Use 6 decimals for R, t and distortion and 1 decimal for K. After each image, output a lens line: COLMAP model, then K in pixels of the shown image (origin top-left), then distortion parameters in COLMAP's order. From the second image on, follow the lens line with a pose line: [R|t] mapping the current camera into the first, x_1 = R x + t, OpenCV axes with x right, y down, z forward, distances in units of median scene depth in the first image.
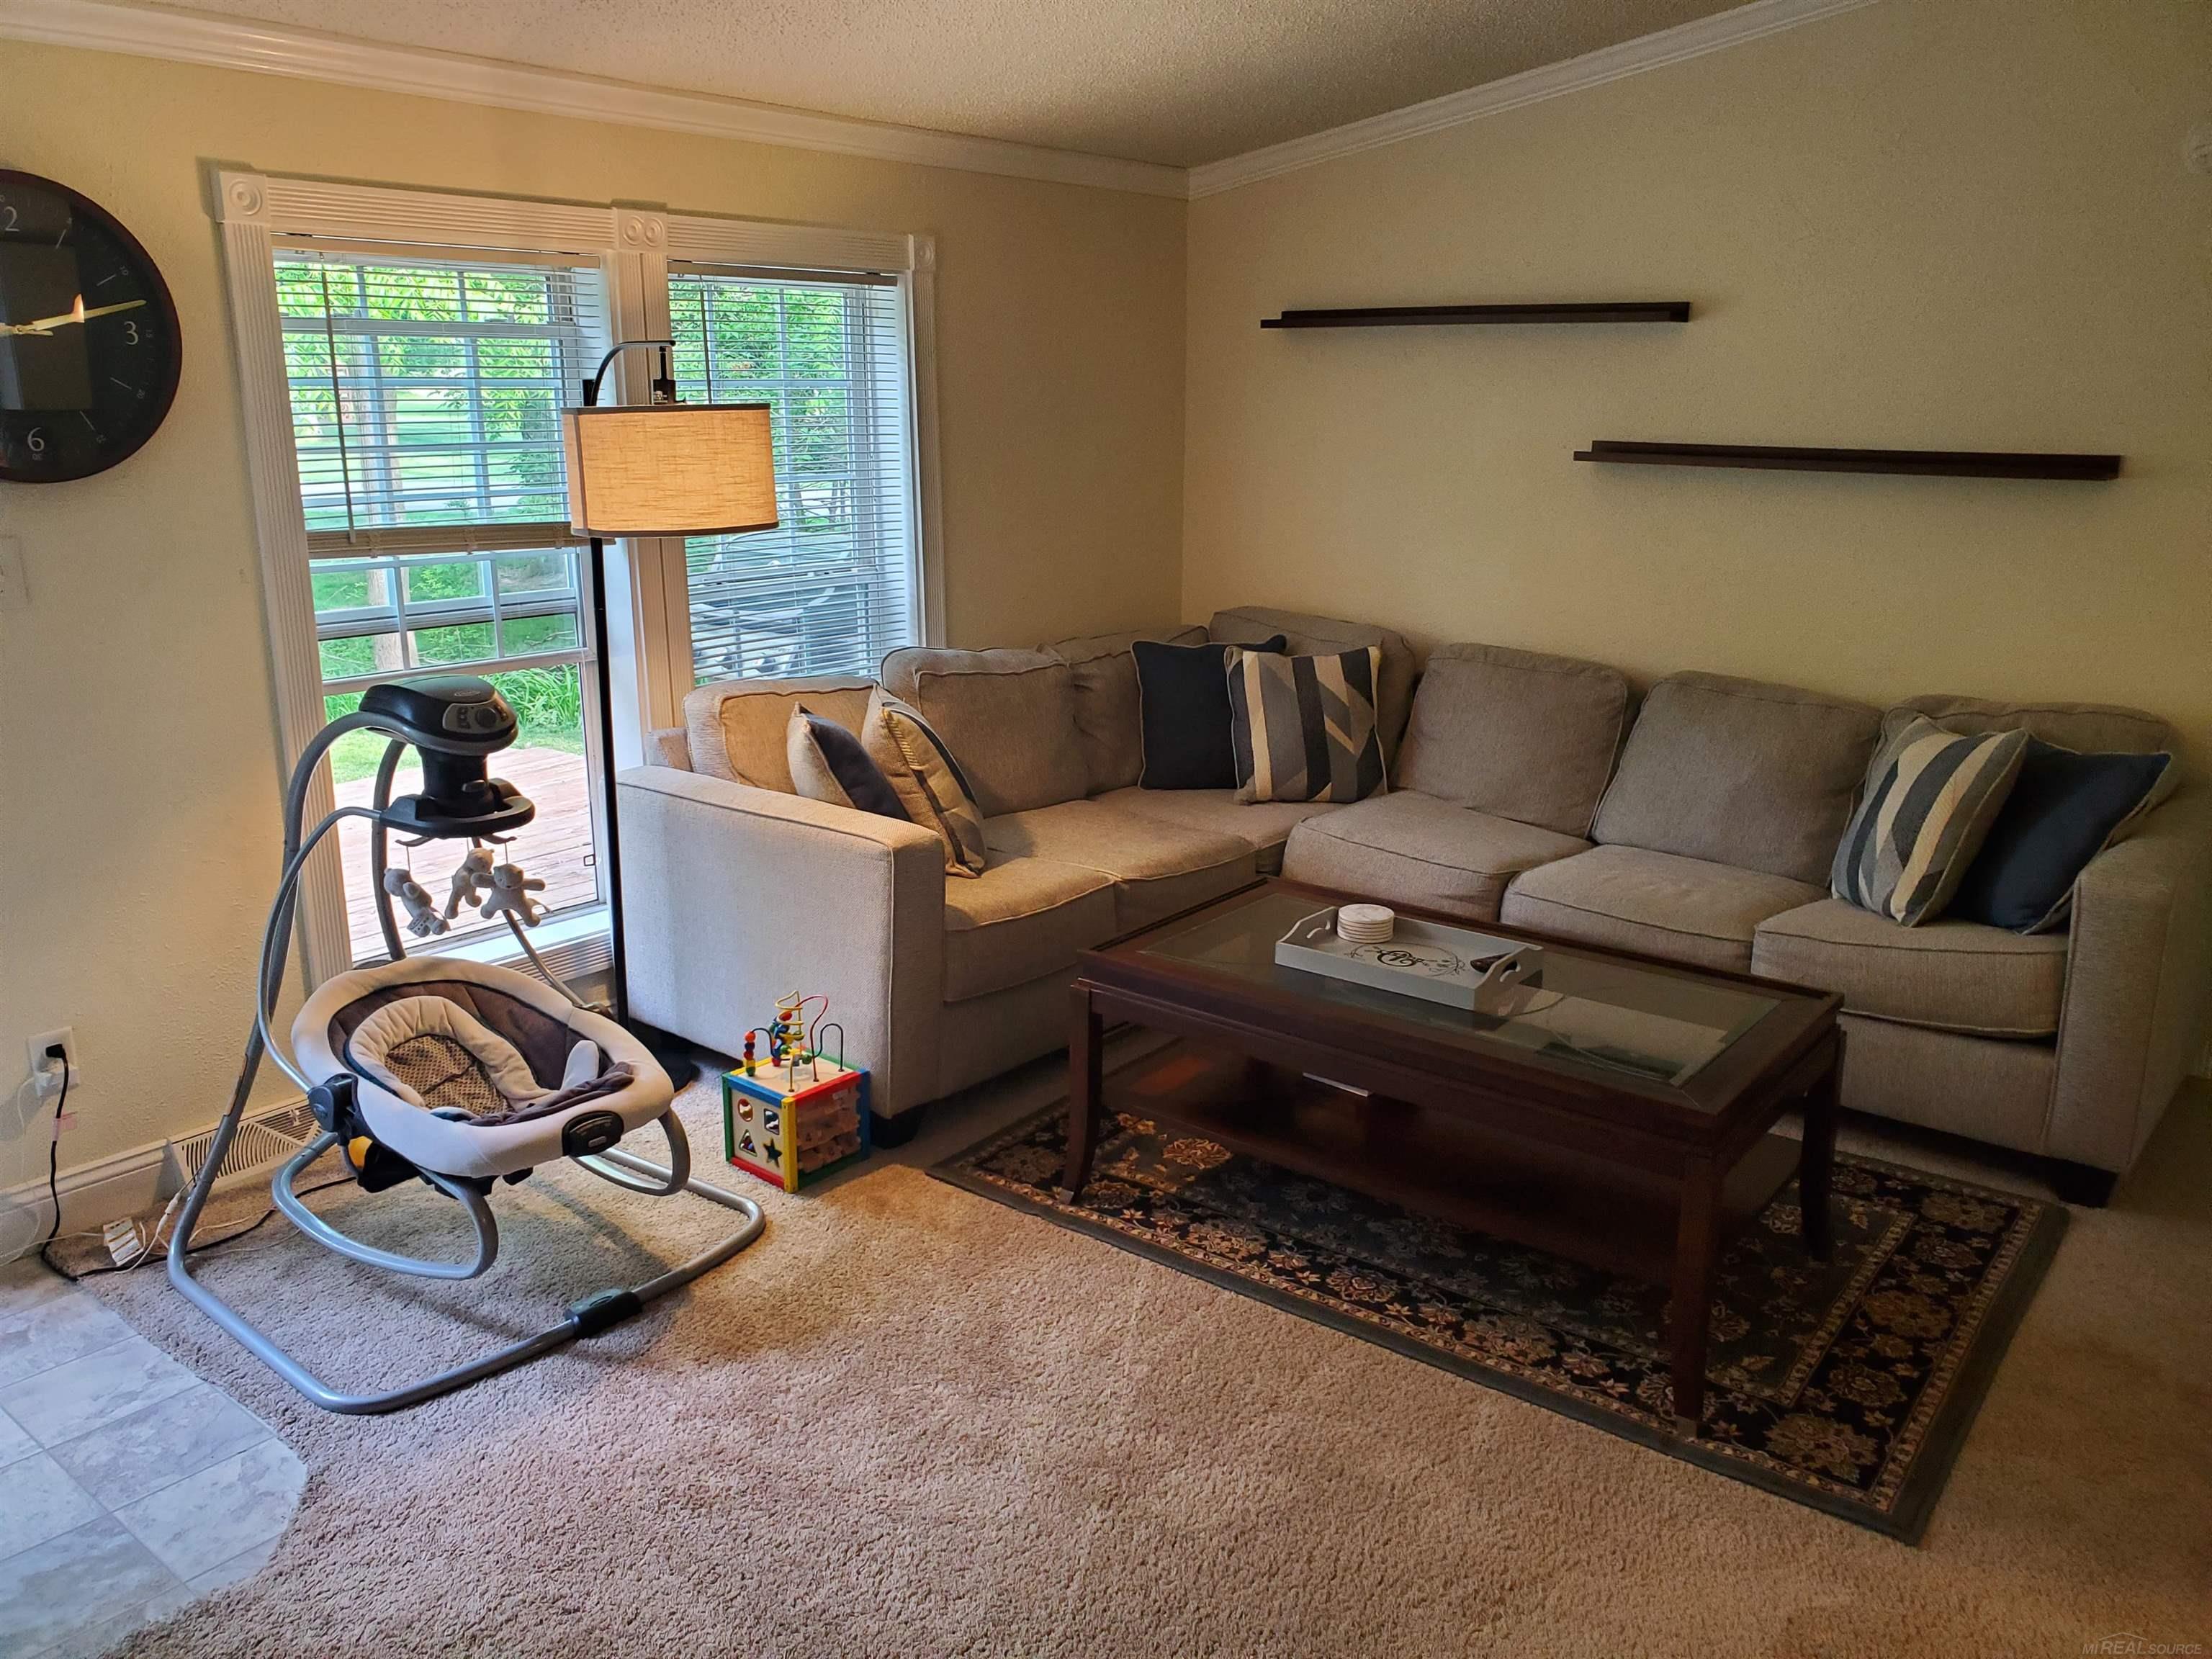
lens RADIAL K [[1682.1, 0, 1080.6], [0, 1682.1, 831.6], [0, 0, 1]] dist [0.002627, 0.003896]
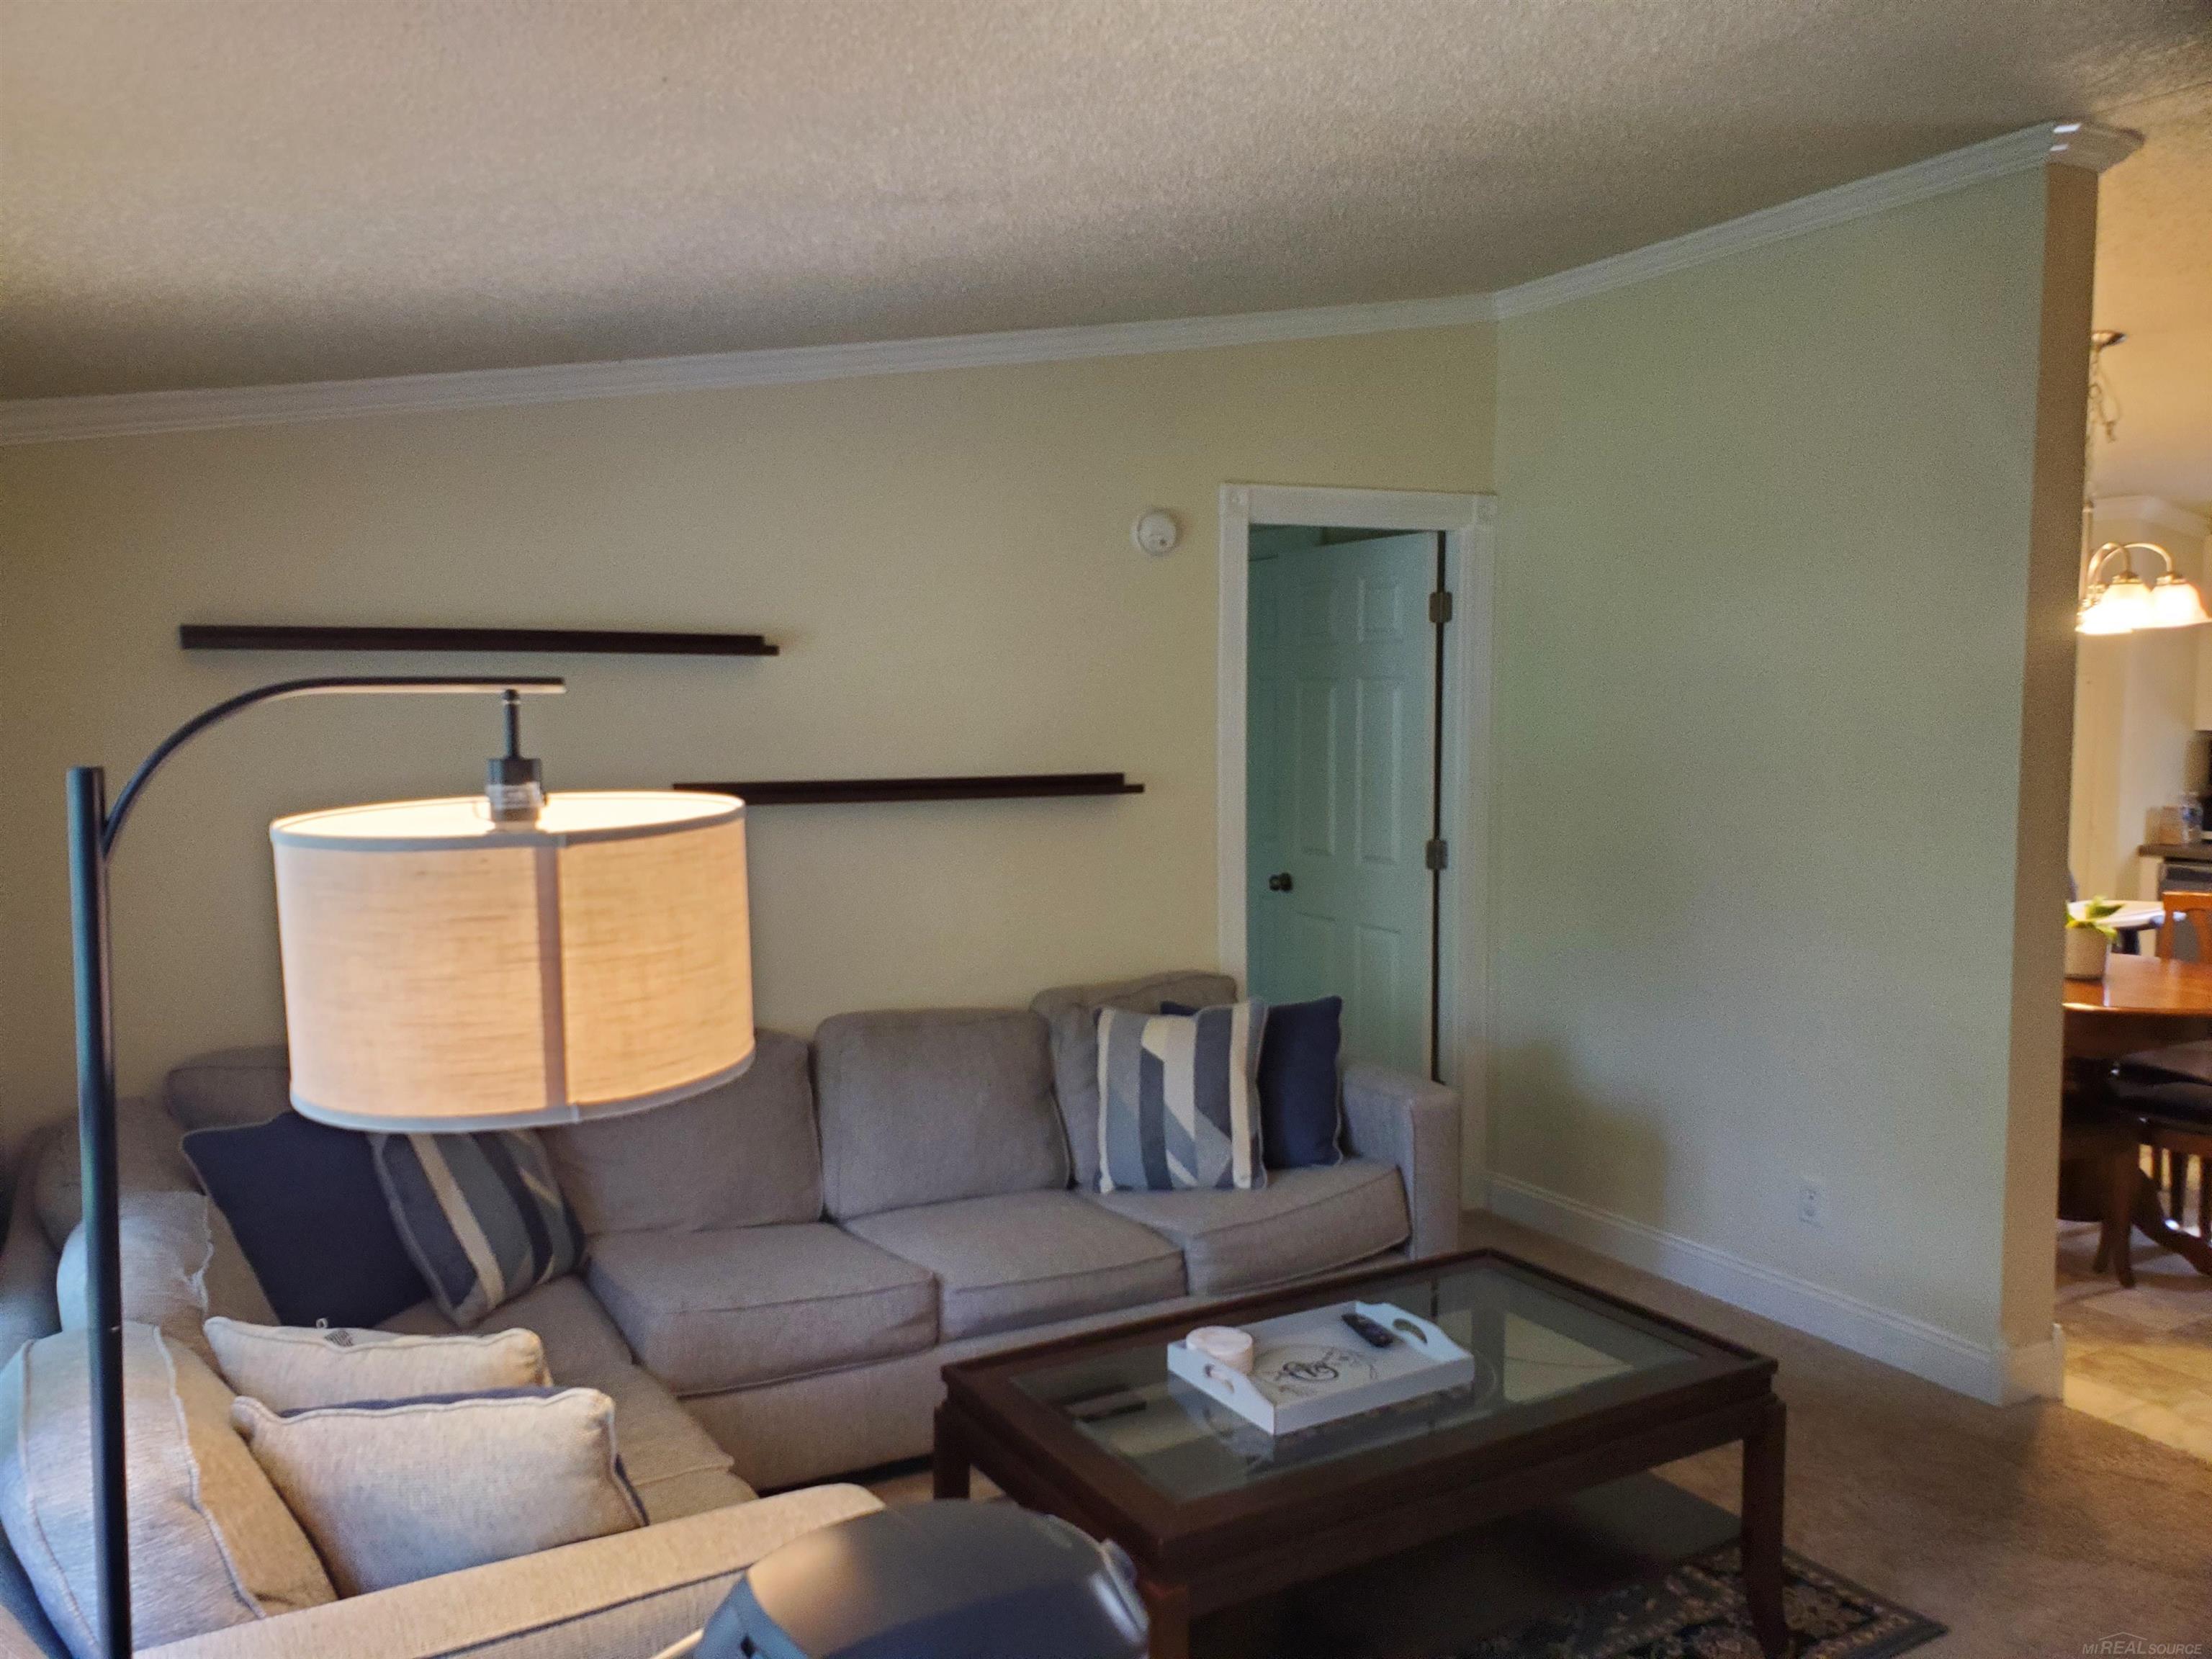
lens RADIAL K [[1636.5, 0, 1104.6], [0, 1636.5, 822.2], [0, 0, 1]] dist [0.003138, 0.001982]
pose [[0.400509, -0.076988, 0.913053, -0.514111], [0.244698, 0.969261, -0.025609, -0.173370], [-0.883015, 0.233678, 0.407036, 0.588280]]
